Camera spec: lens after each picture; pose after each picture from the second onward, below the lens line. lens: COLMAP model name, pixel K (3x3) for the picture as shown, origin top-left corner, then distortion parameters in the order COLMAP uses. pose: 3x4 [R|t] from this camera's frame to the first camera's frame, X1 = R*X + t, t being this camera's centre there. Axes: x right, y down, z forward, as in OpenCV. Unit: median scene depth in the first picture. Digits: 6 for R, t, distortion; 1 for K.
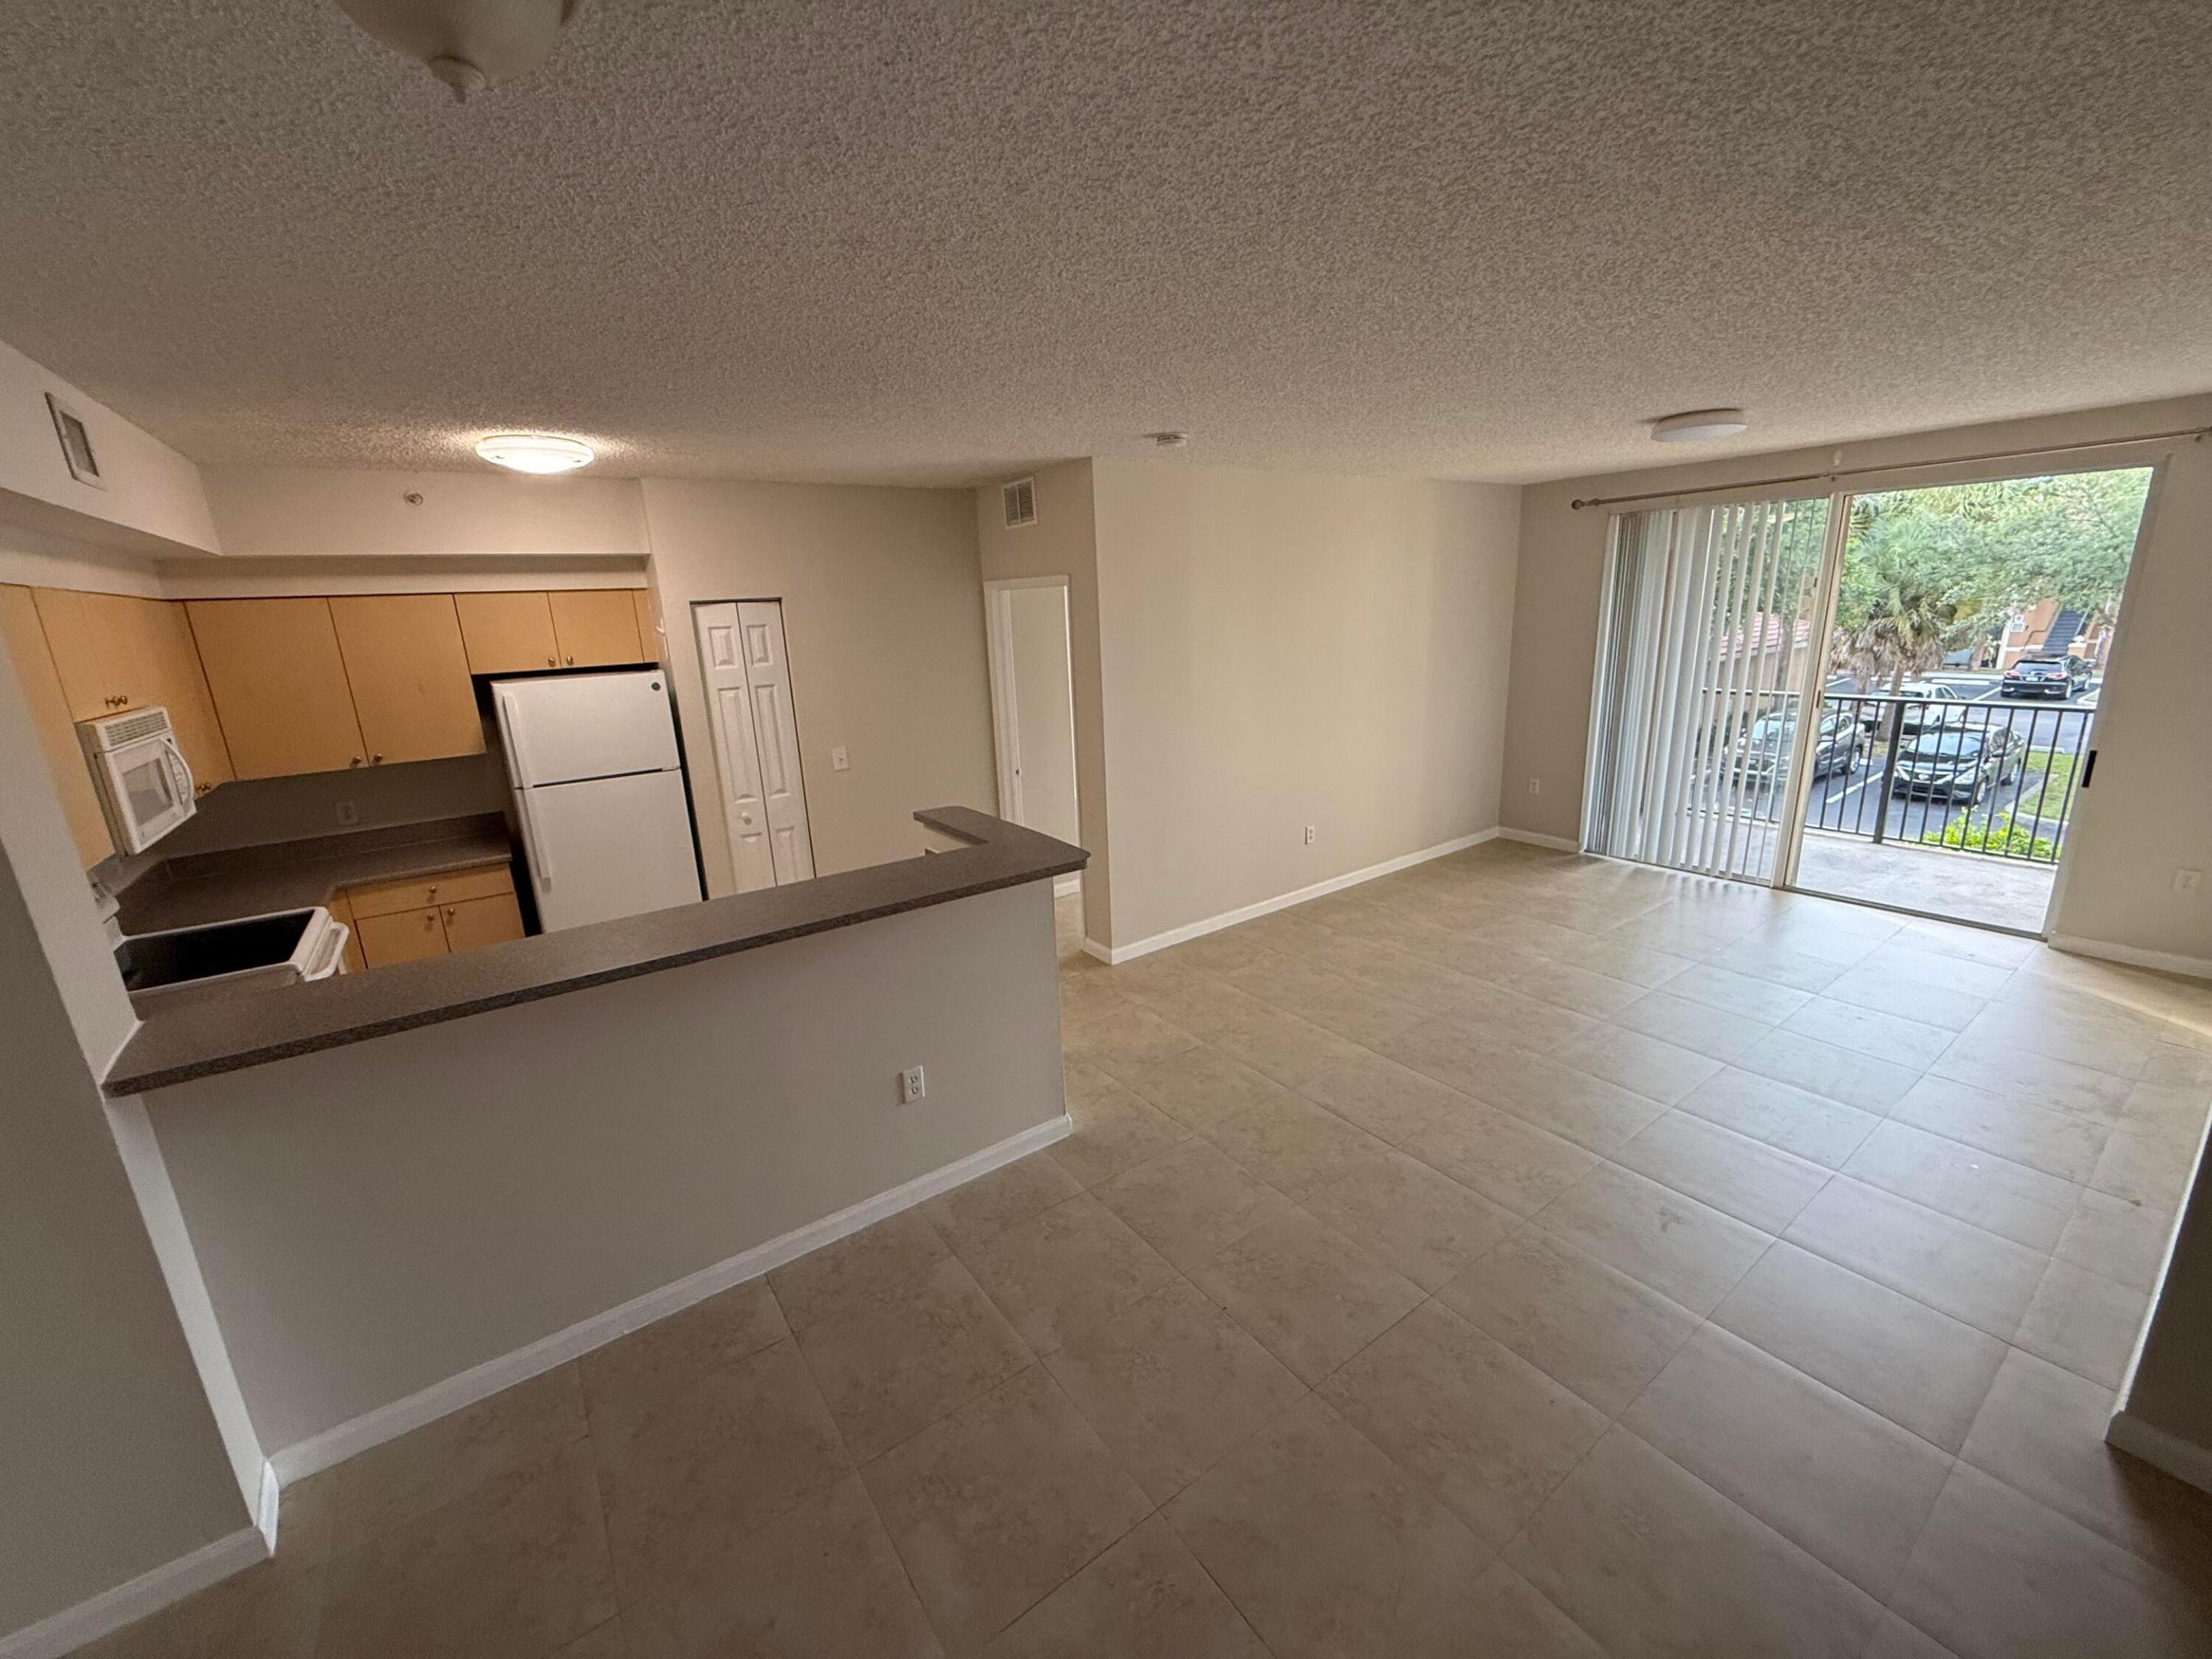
lens RADIAL K [[882.5, 0, 1098.5], [0, 882.5, 831.7], [0, 0, 1]] dist [-0.000602, -0.000381]
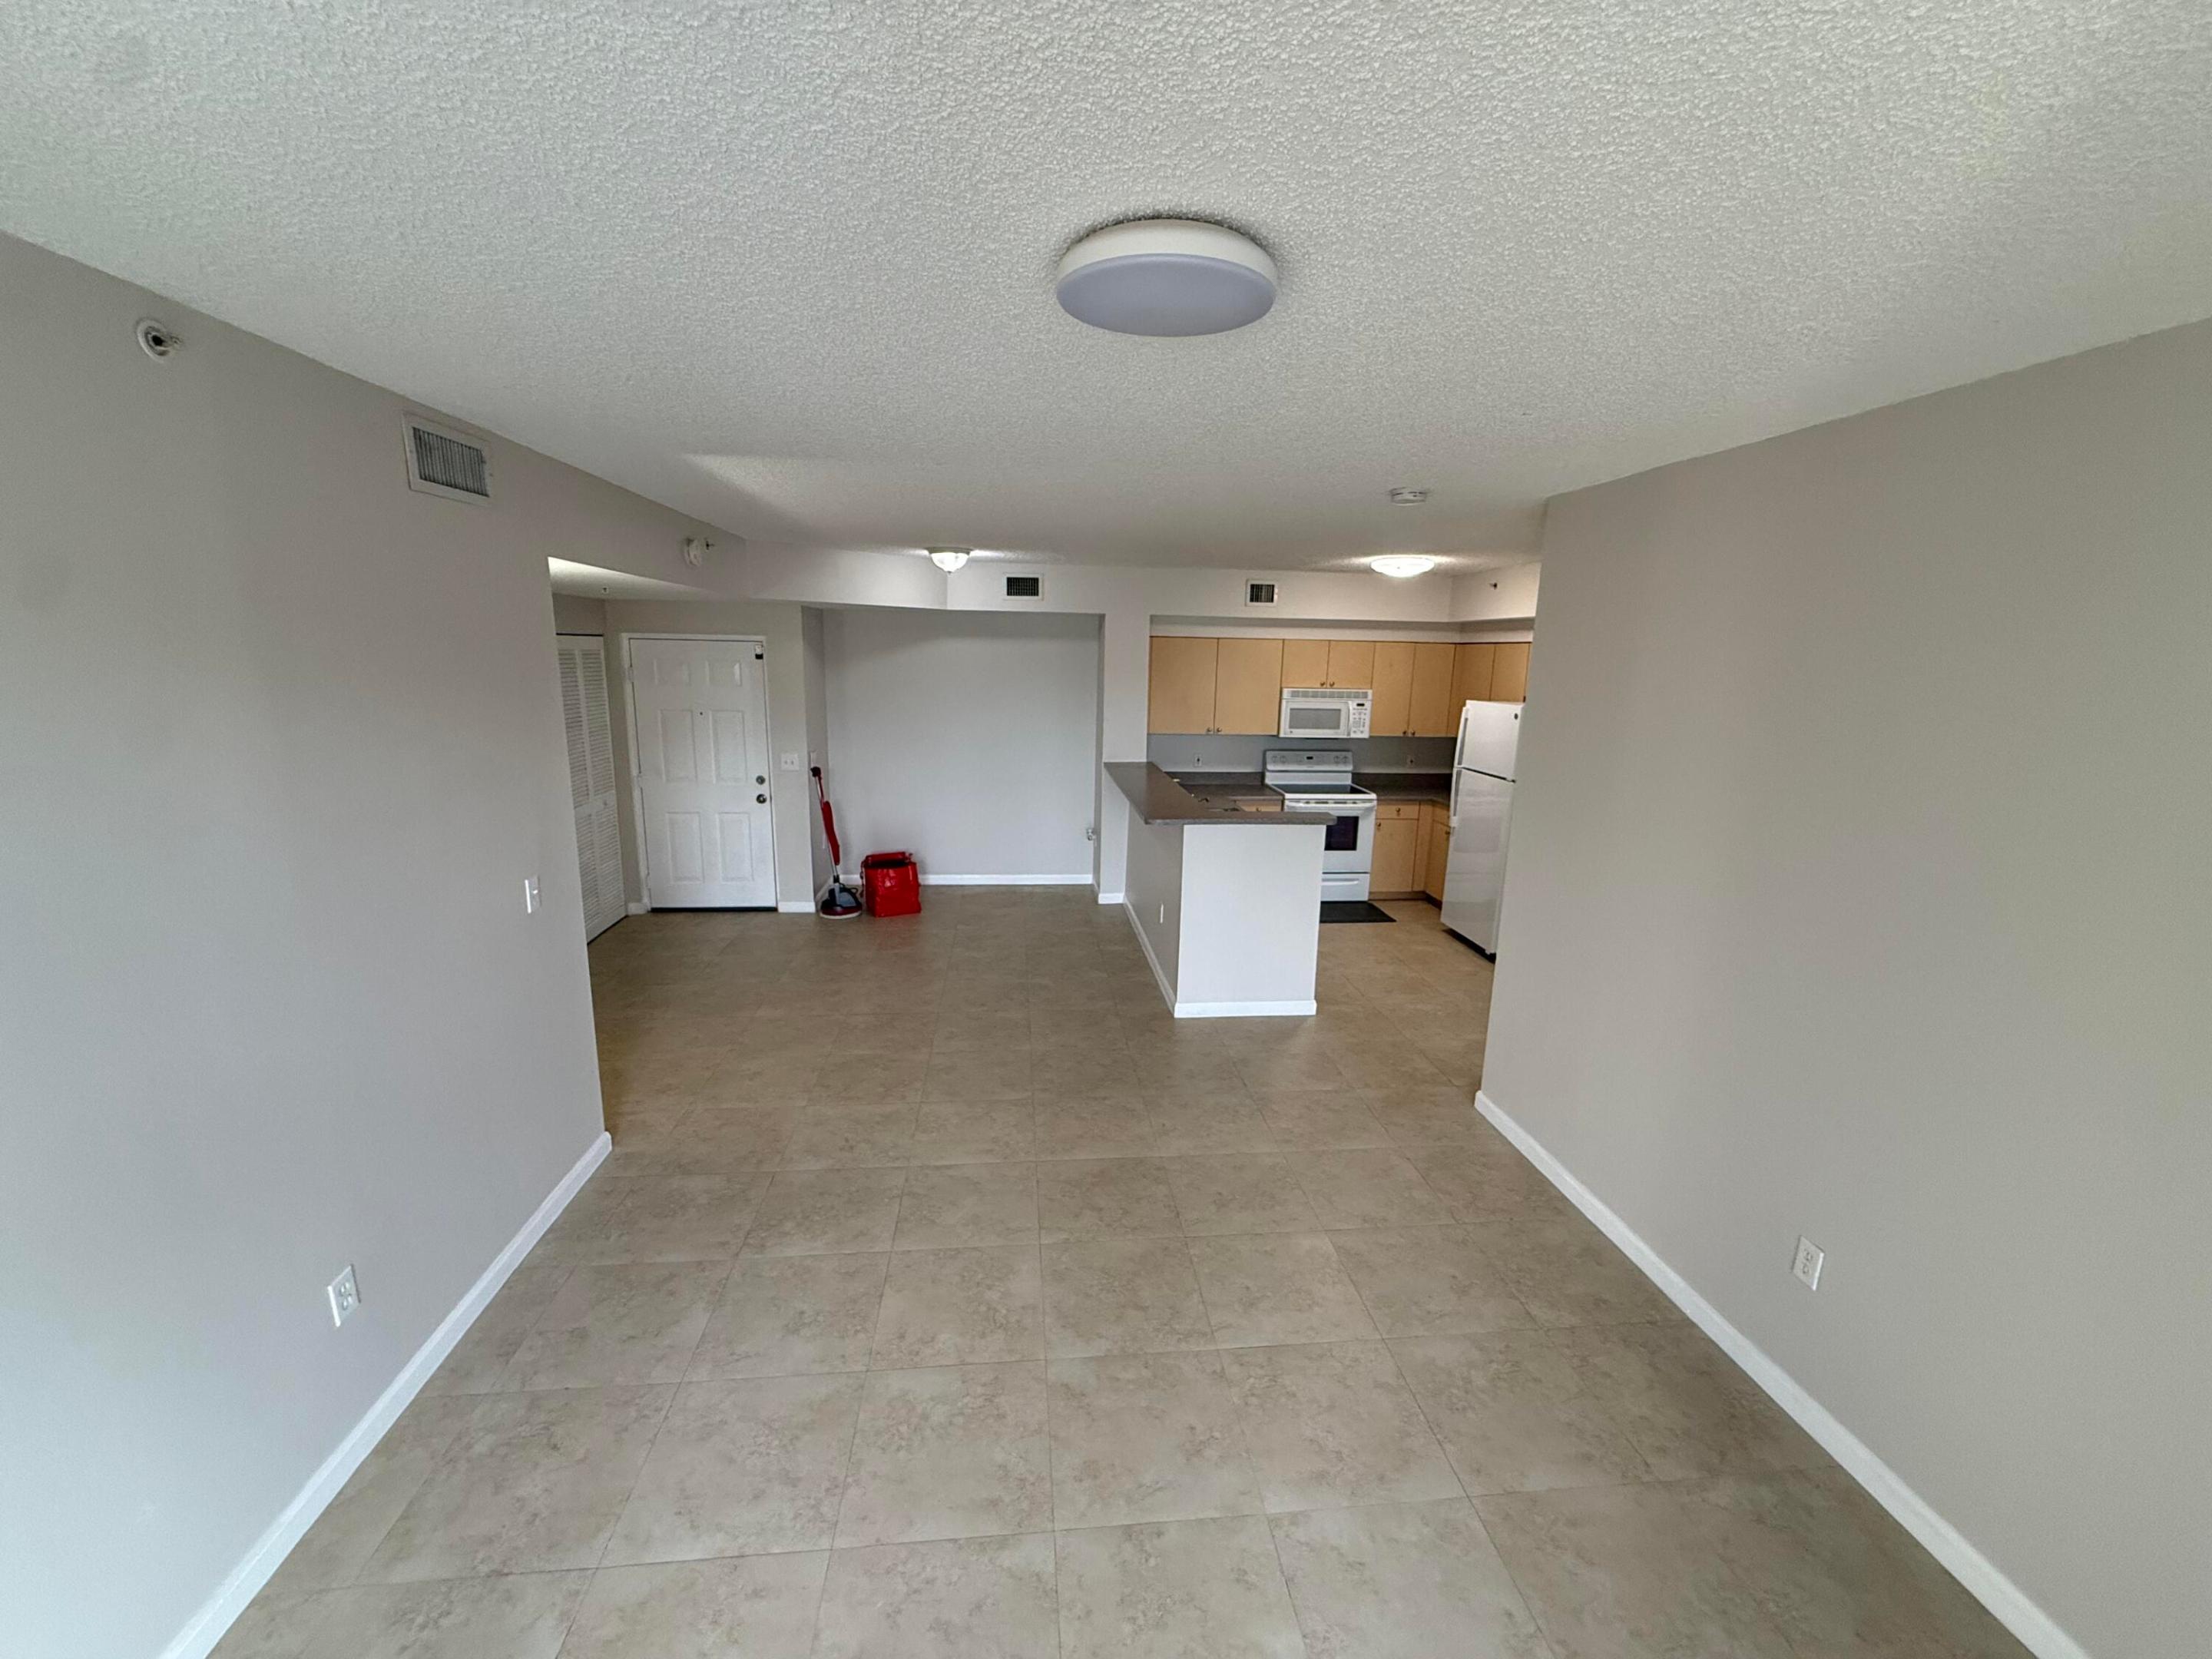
lens RADIAL K [[881.7, 0, 1103.3], [0, 881.7, 832.1], [0, 0, 1]] dist [0.000894, 0.000263]
pose [[-0.495174, 0.205523, -0.844134, 0.979418], [-0.222367, 0.909271, 0.351824, -0.347403], [0.839854, 0.361922, -0.404546, 1.126072]]
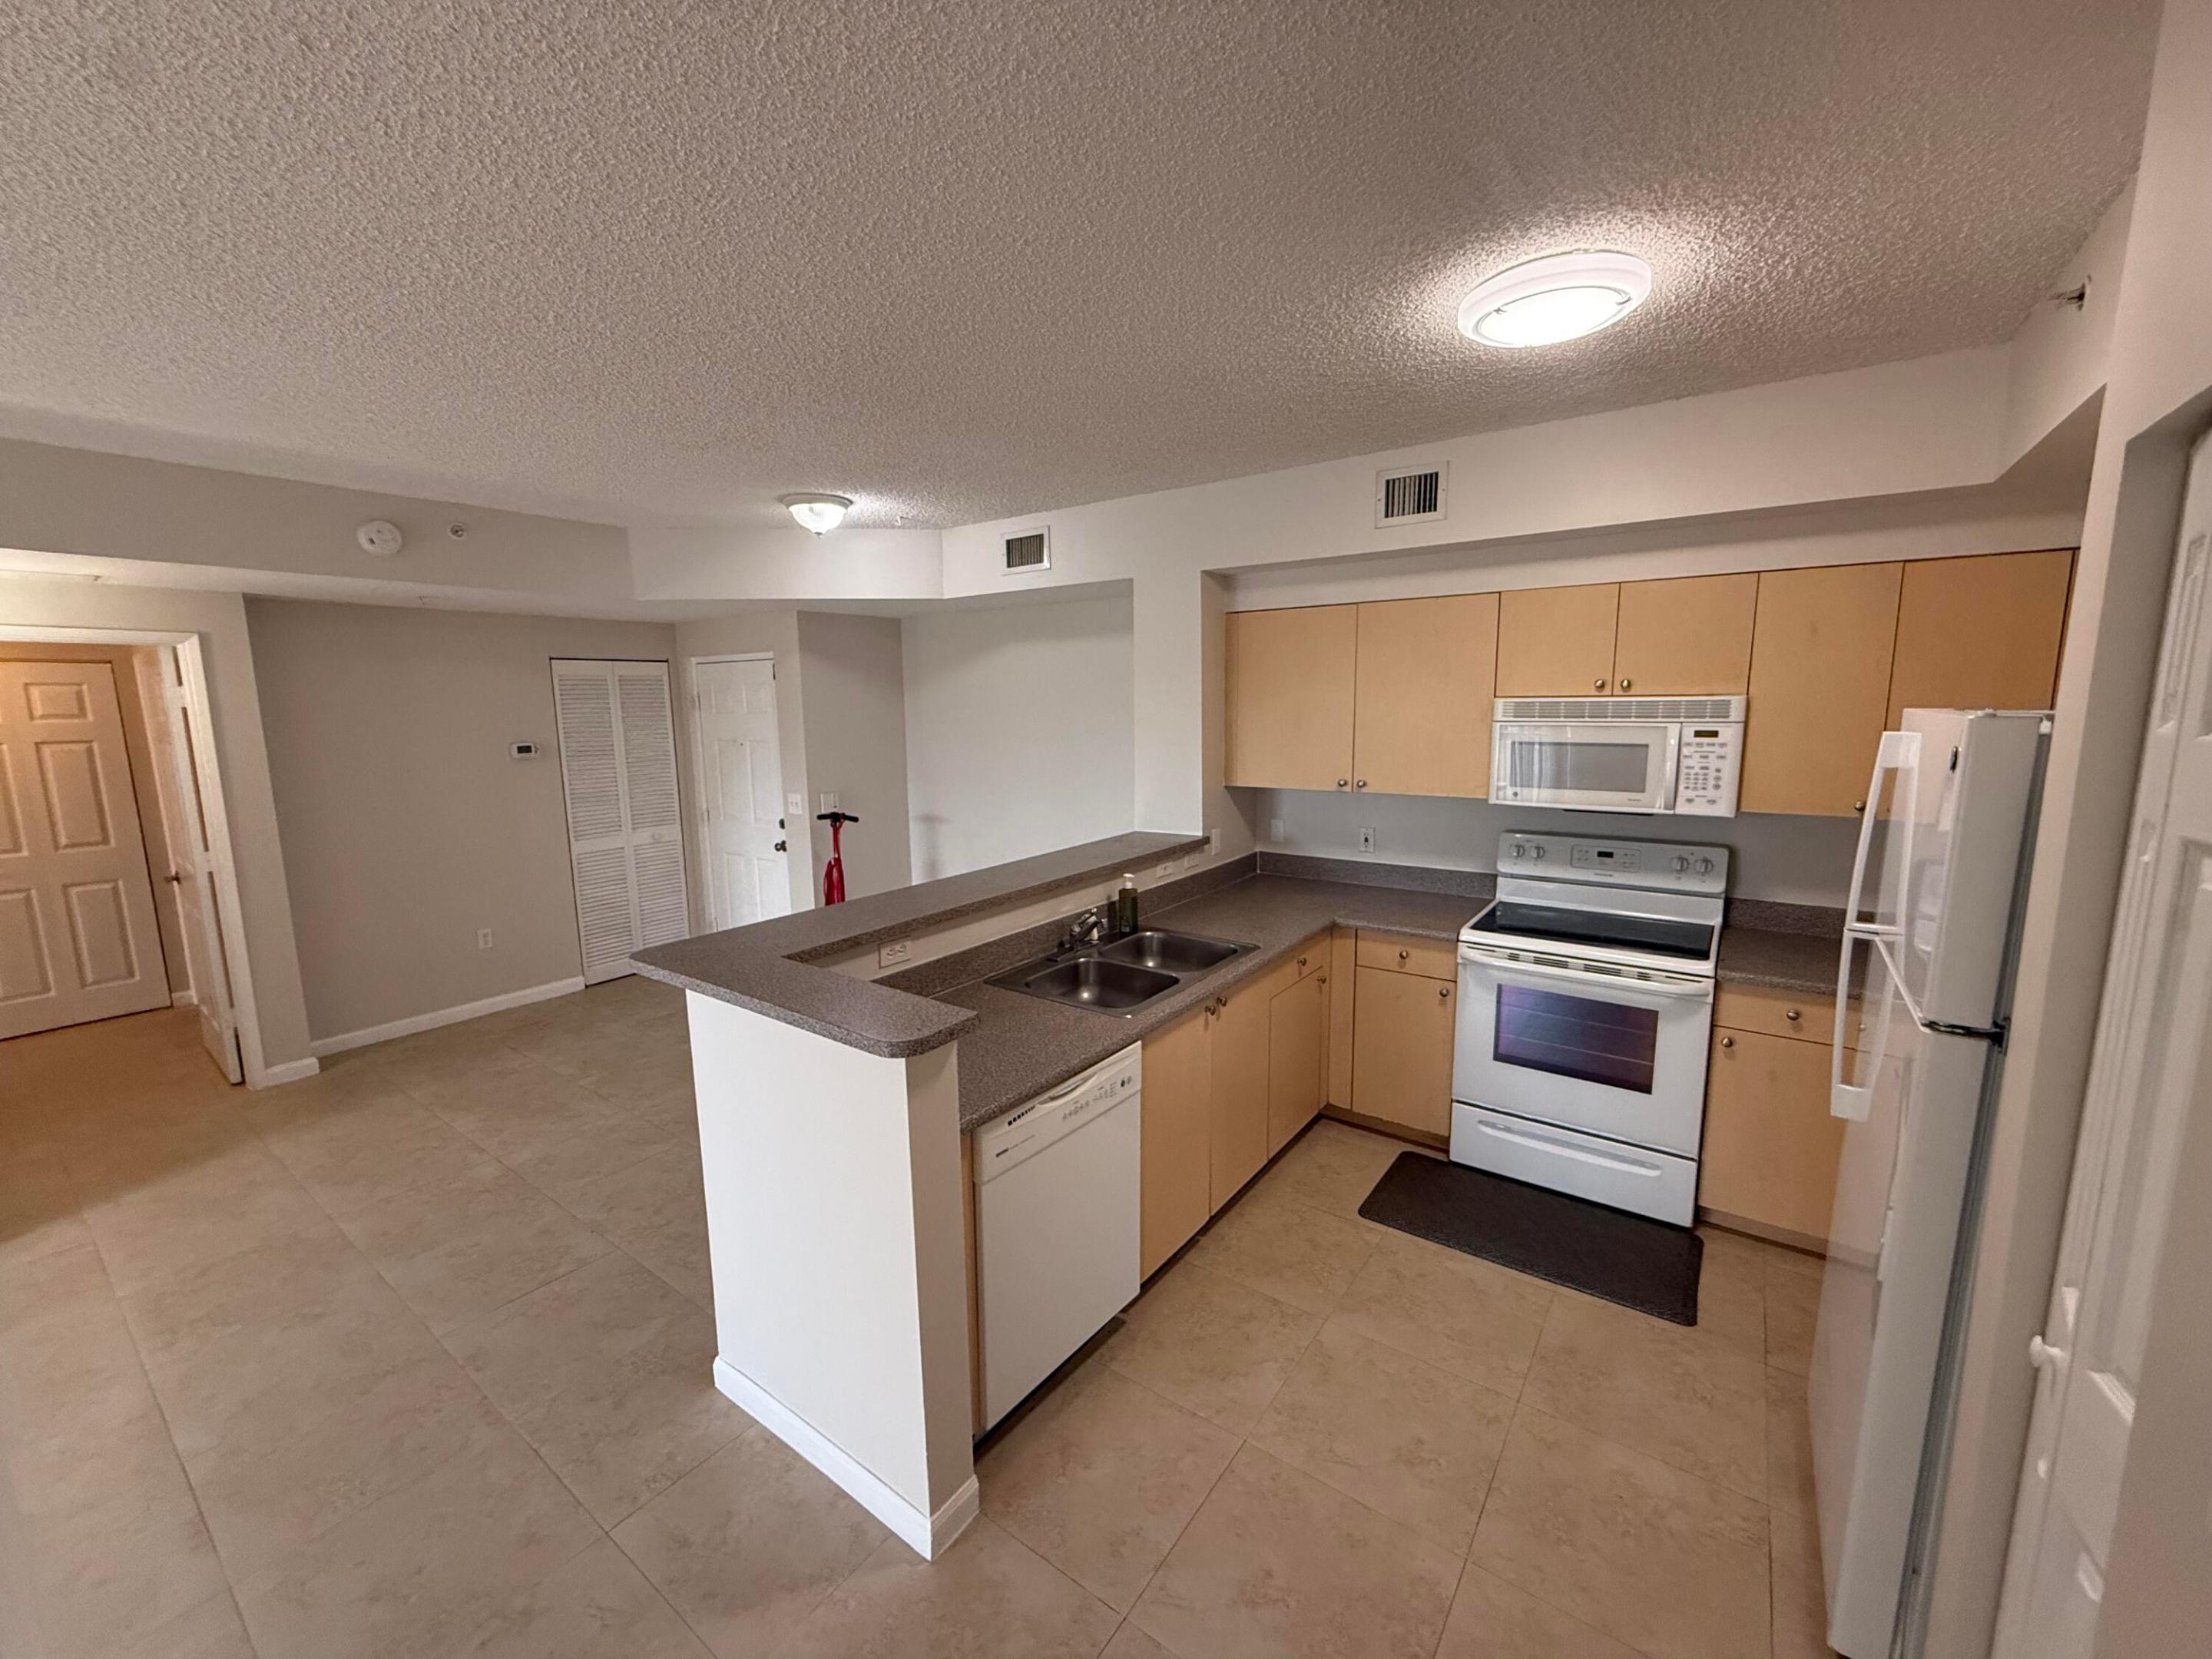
lens RADIAL K [[880.8, 0, 1098.6], [0, 880.8, 829.5], [0, 0, 1]] dist [-0.000593, -0.000149]
pose [[-0.946612, 0.098900, -0.306830, -0.112994], [-0.031421, 0.918942, 0.393139, -0.265522], [0.320841, 0.381791, -0.866774, 1.235916]]
